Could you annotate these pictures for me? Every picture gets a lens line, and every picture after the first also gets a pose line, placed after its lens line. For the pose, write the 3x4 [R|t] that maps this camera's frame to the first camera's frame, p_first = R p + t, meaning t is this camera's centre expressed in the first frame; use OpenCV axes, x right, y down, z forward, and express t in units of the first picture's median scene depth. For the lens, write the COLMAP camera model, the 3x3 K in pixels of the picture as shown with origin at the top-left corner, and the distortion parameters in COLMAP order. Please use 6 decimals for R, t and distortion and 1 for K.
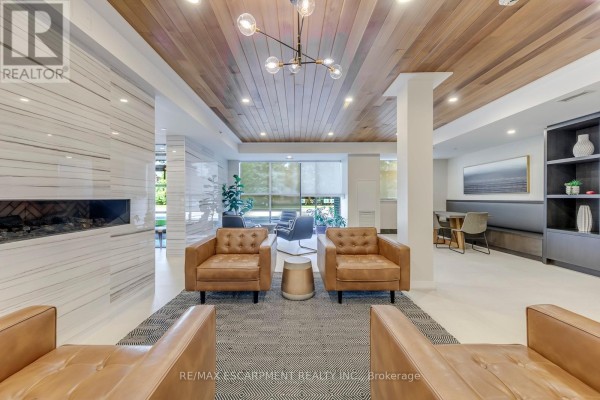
lens RADIAL K [[235.2, 0, 295.2], [0, 235.2, 196.7], [0, 0, 1]] dist [-0.001090, -0.000253]
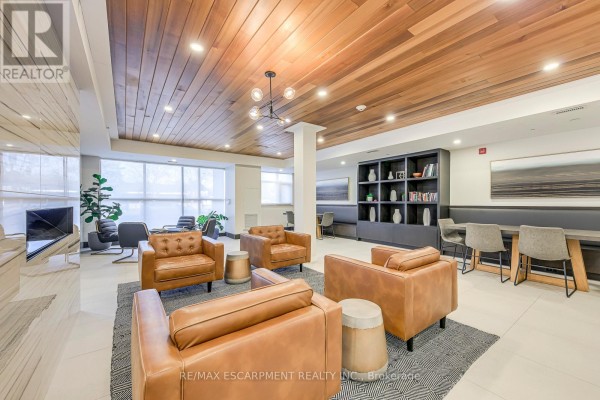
lens RADIAL K [[235.2, 0, 304.3], [0, 235.2, 202.7], [0, 0, 1]] dist [-0.001090, -0.000253]
pose [[0.793798, -0.000982, 0.608181, -0.329111], [-0.005234, 0.999951, 0.008446, -0.011635], [-0.608159, -0.009888, 0.793754, -0.156985]]
